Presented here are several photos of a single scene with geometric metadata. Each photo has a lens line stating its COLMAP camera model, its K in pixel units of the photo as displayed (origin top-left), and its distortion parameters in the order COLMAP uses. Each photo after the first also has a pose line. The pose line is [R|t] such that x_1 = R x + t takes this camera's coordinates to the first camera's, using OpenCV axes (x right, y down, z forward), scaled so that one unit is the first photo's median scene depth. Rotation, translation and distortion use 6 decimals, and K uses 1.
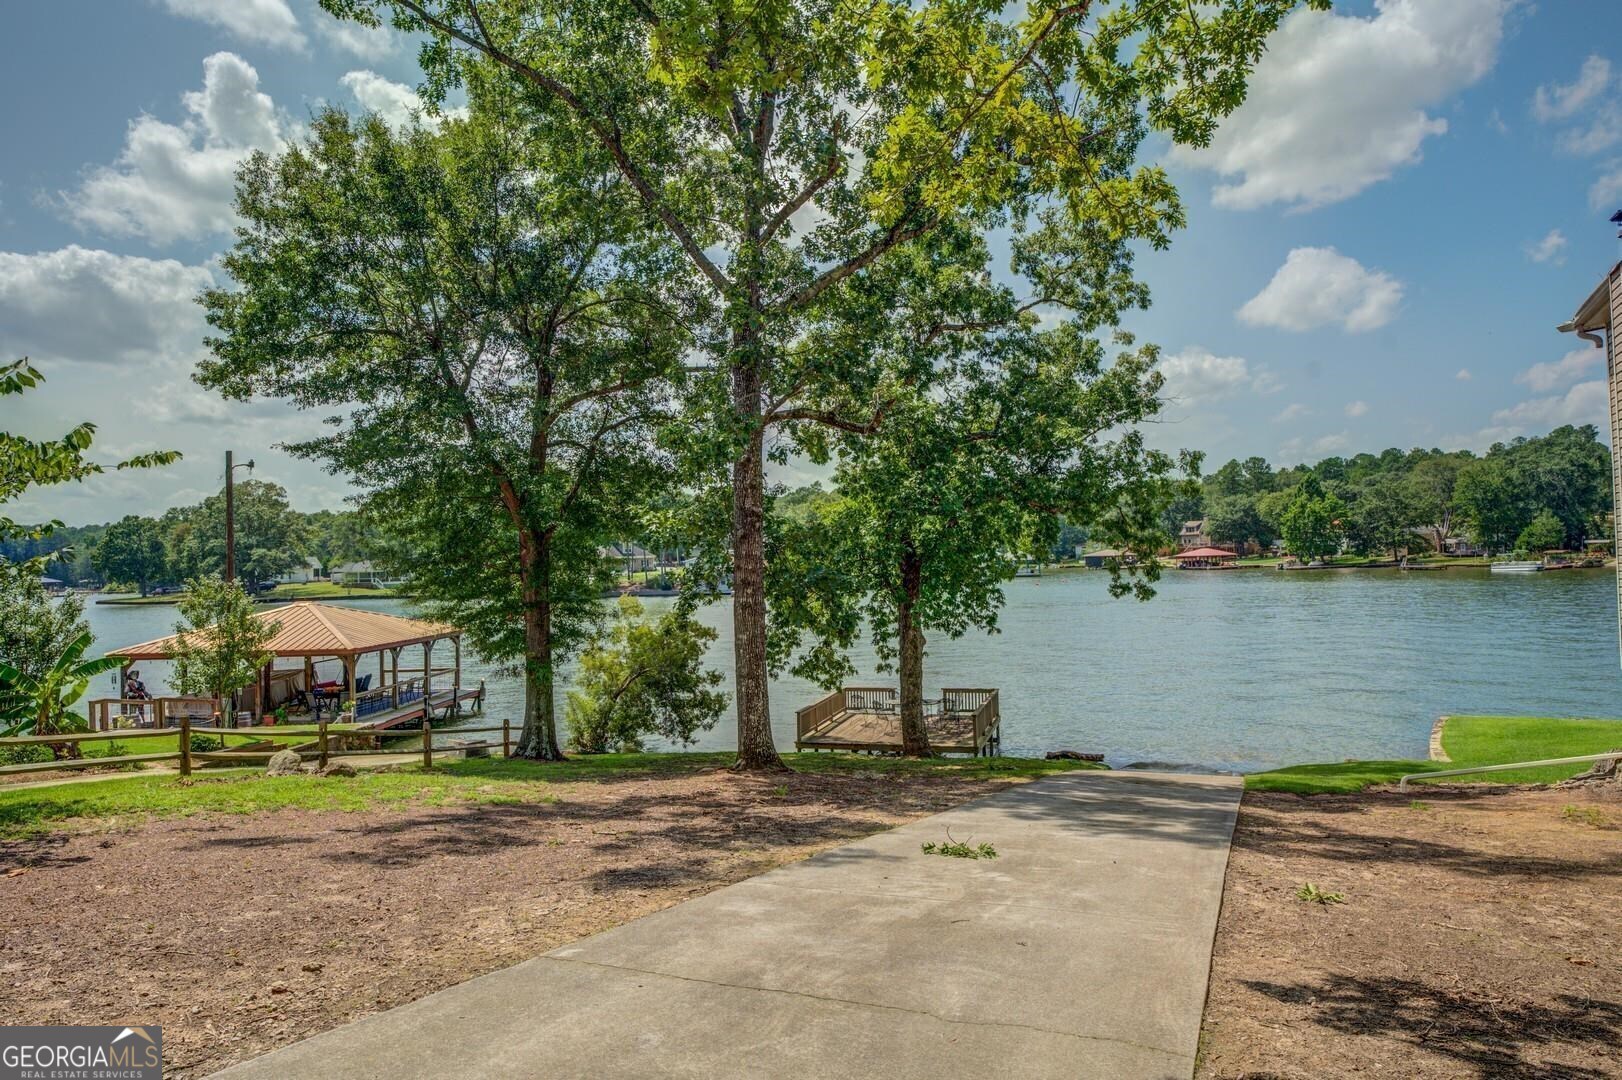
lens RADIAL K [[988.1, 0, 811.0], [0, 988.1, 540.0], [0, 0, 1]] dist [0.015310, -0.001871]
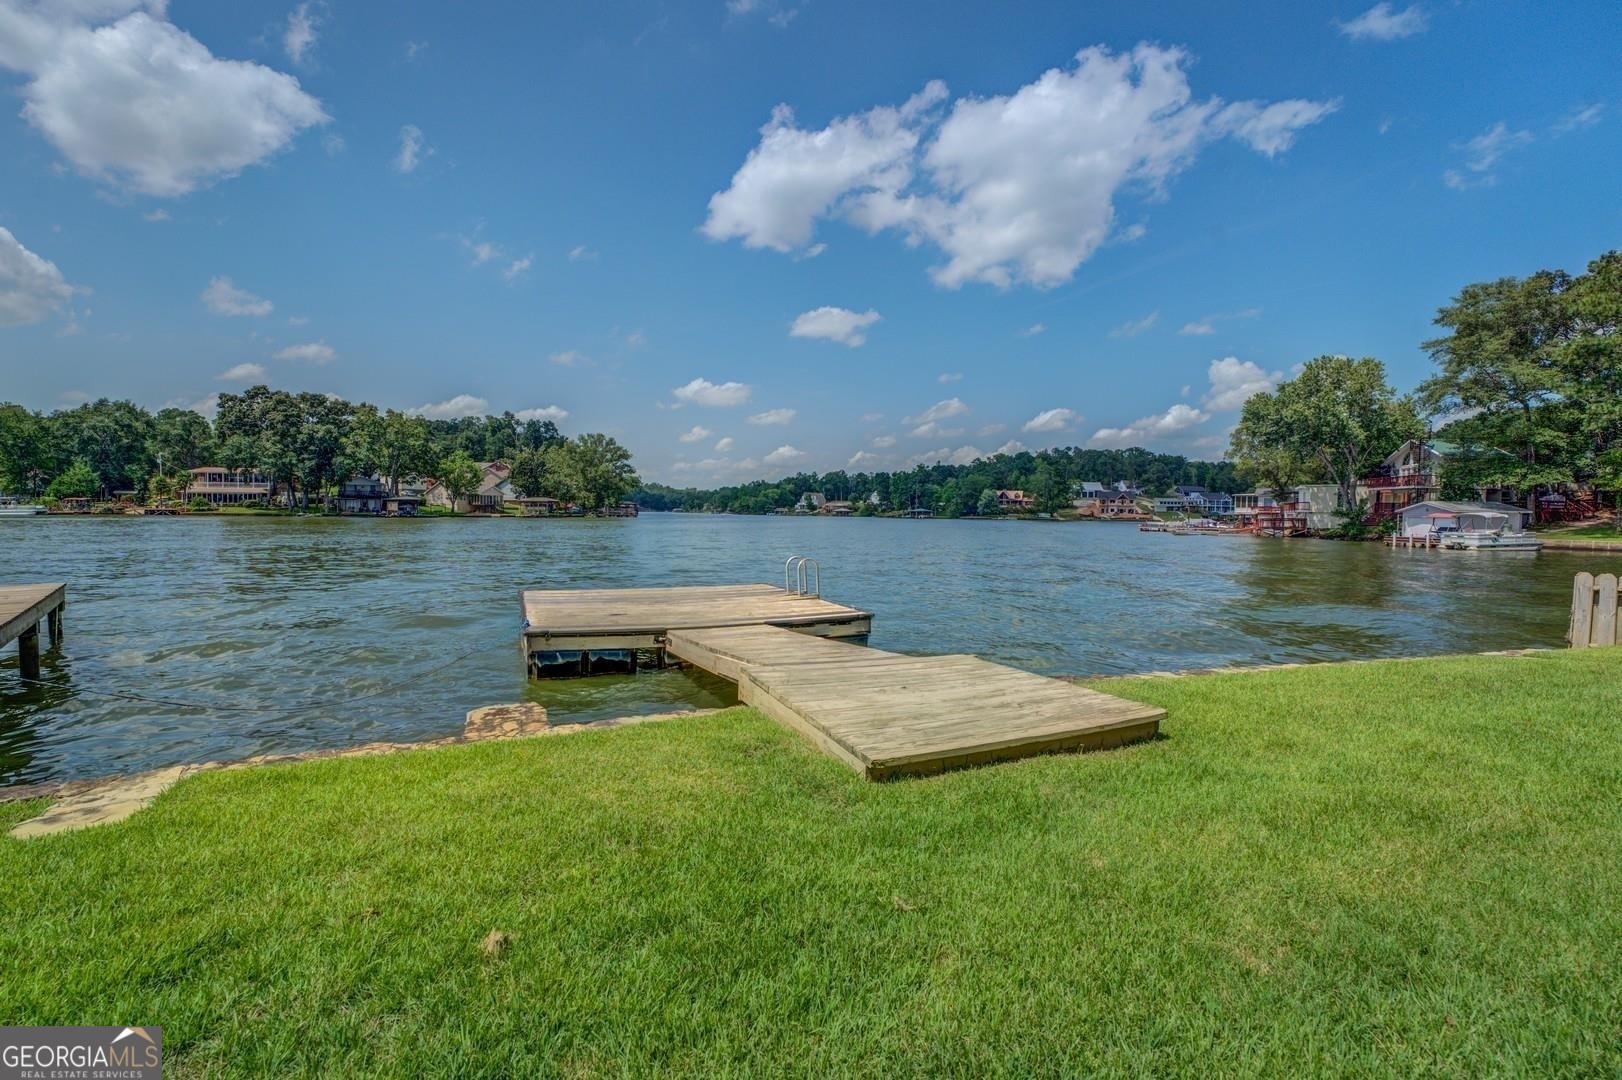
lens RADIAL K [[705.0, 0, 803.5], [0, 705.0, 532.4], [0, 0, 1]] dist [-0.020322, 0.000189]
pose [[0.232561, 0.006760, 0.972558, 1.061055], [-0.034746, 0.999395, 0.001362, 0.096063], [-0.971961, -0.034109, 0.232655, 0.391182]]
